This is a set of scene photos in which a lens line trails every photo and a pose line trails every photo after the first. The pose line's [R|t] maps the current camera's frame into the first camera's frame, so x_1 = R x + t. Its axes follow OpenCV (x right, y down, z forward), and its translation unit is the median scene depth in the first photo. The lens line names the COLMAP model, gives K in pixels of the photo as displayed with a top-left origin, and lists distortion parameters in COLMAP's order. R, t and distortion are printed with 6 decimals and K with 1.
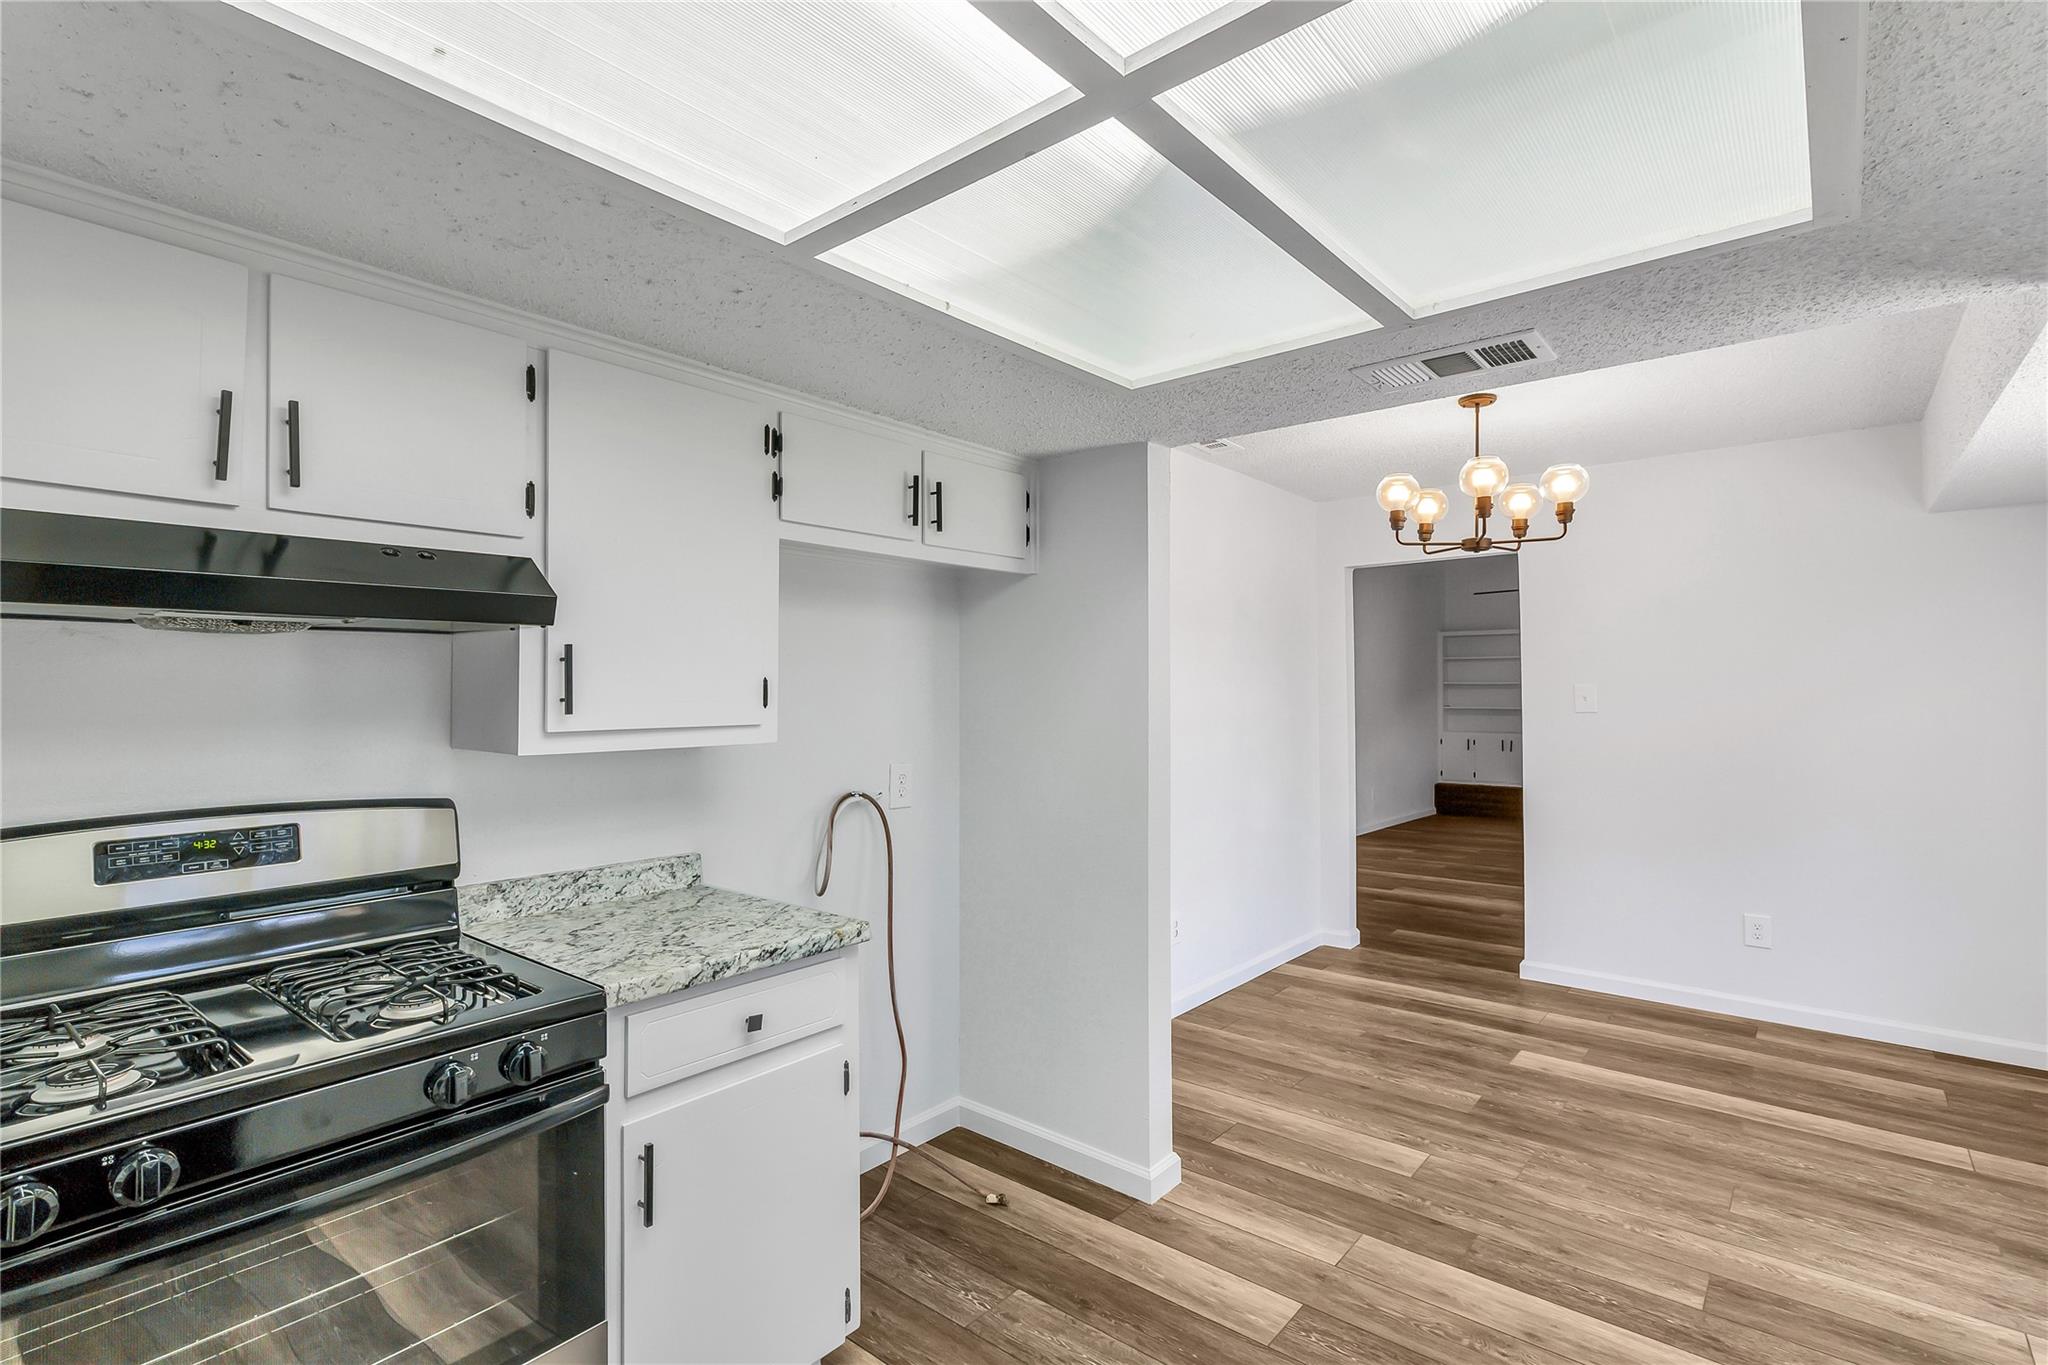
lens RADIAL K [[954.2, 0, 1037.7], [0, 954.2, 669.5], [0, 0, 1]] dist [-0.000280, -0.000560]
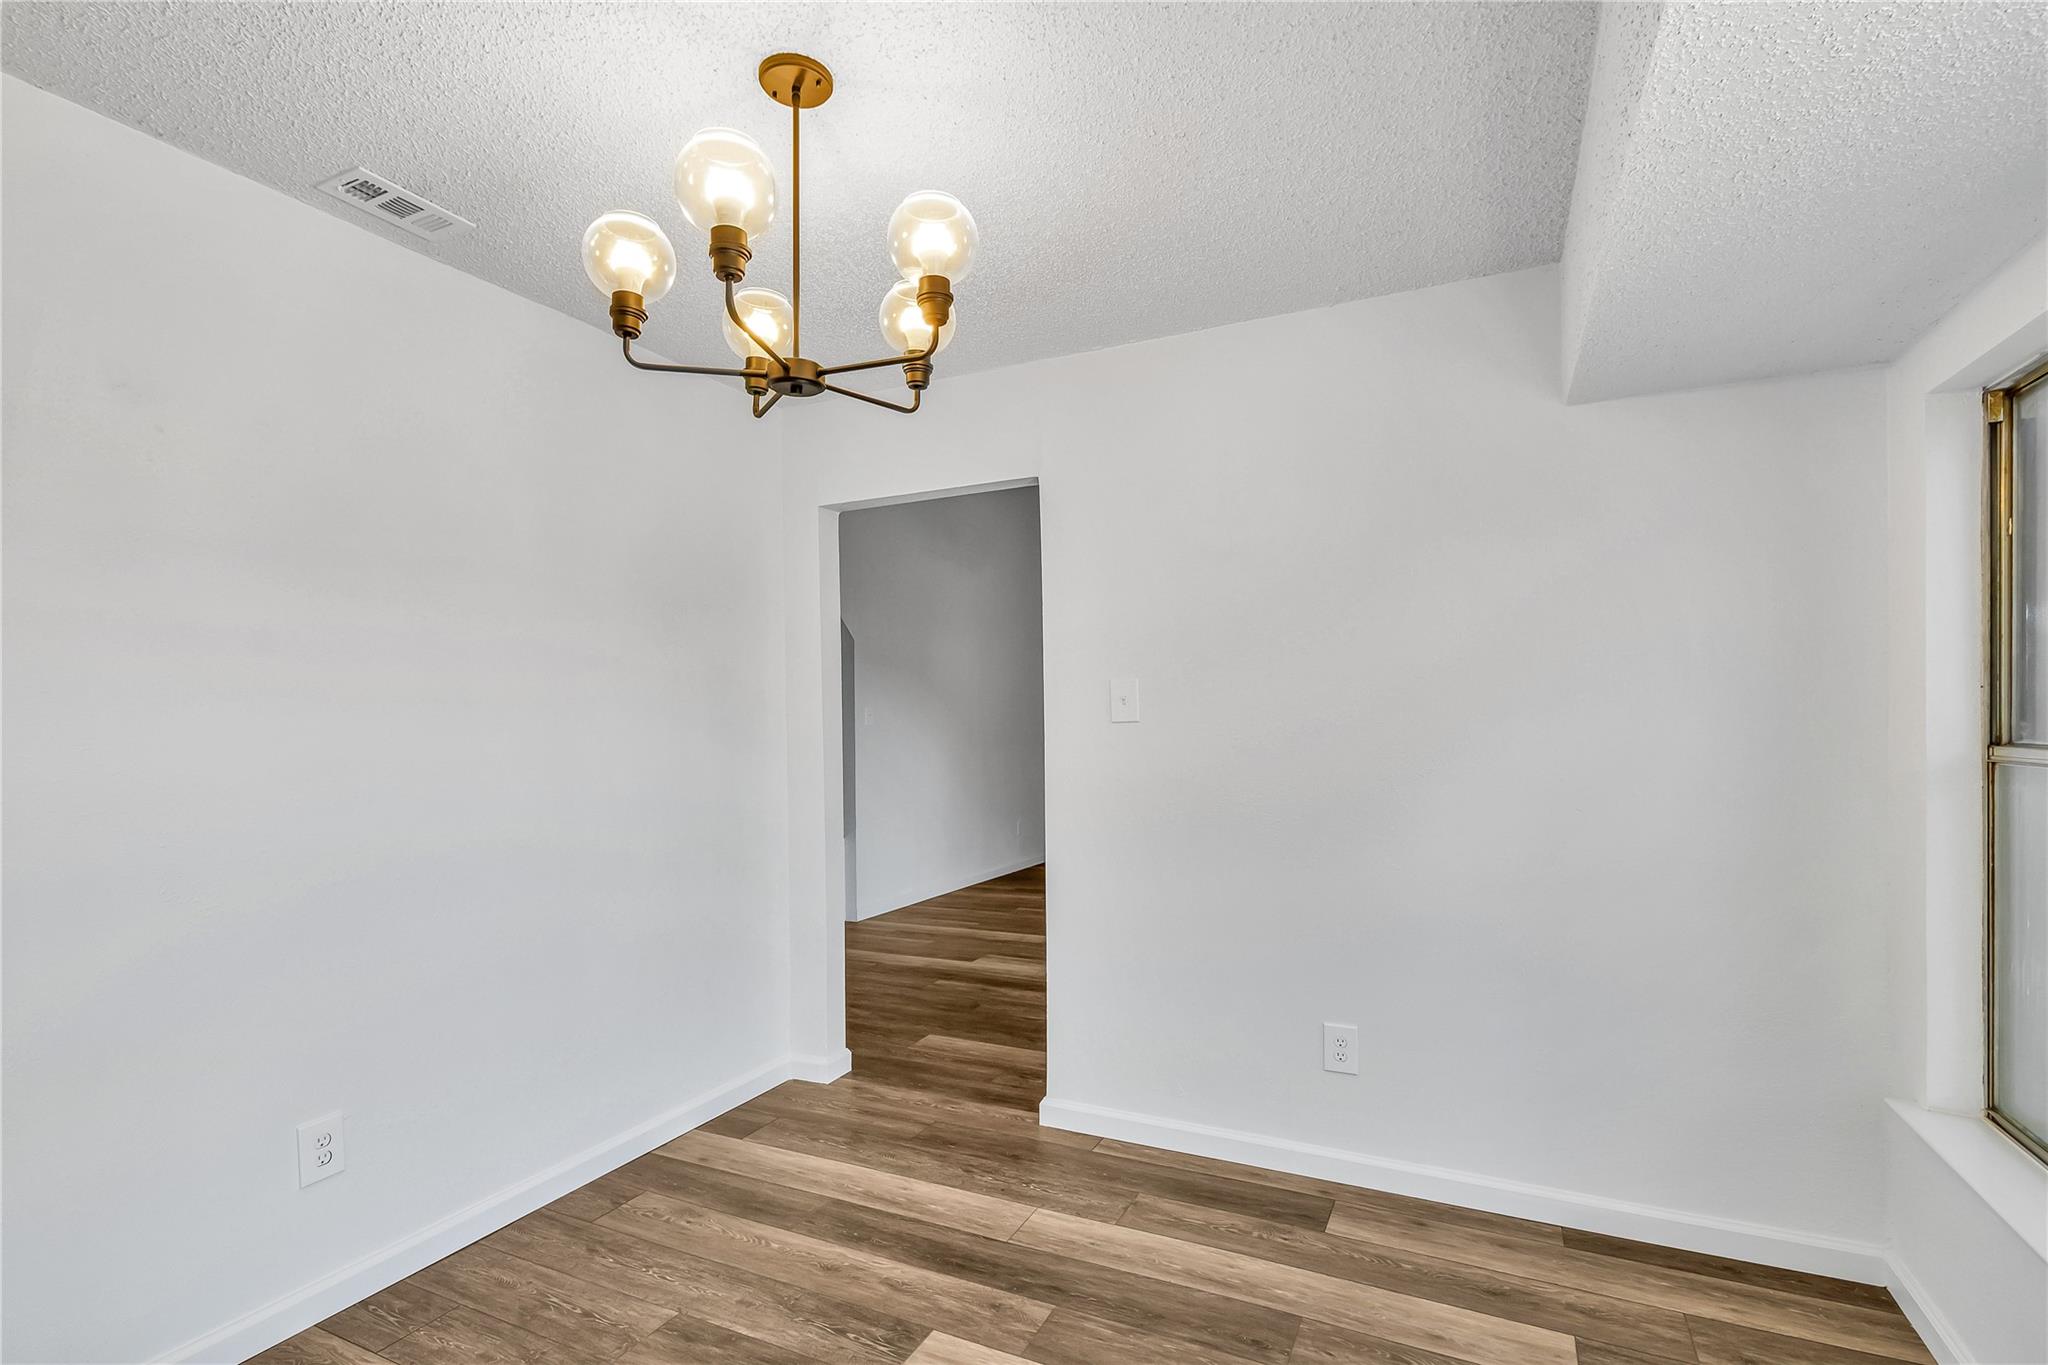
lens RADIAL K [[967.2, 0, 1025.3], [0, 967.2, 723.1], [0, 0, 1]] dist [-0.000581, 0.000236]
pose [[0.971465, -0.009926, 0.236975, 0.466450], [0.003243, 0.999586, 0.028574, 0.035710], [-0.237160, -0.026990, 0.971096, 0.493188]]
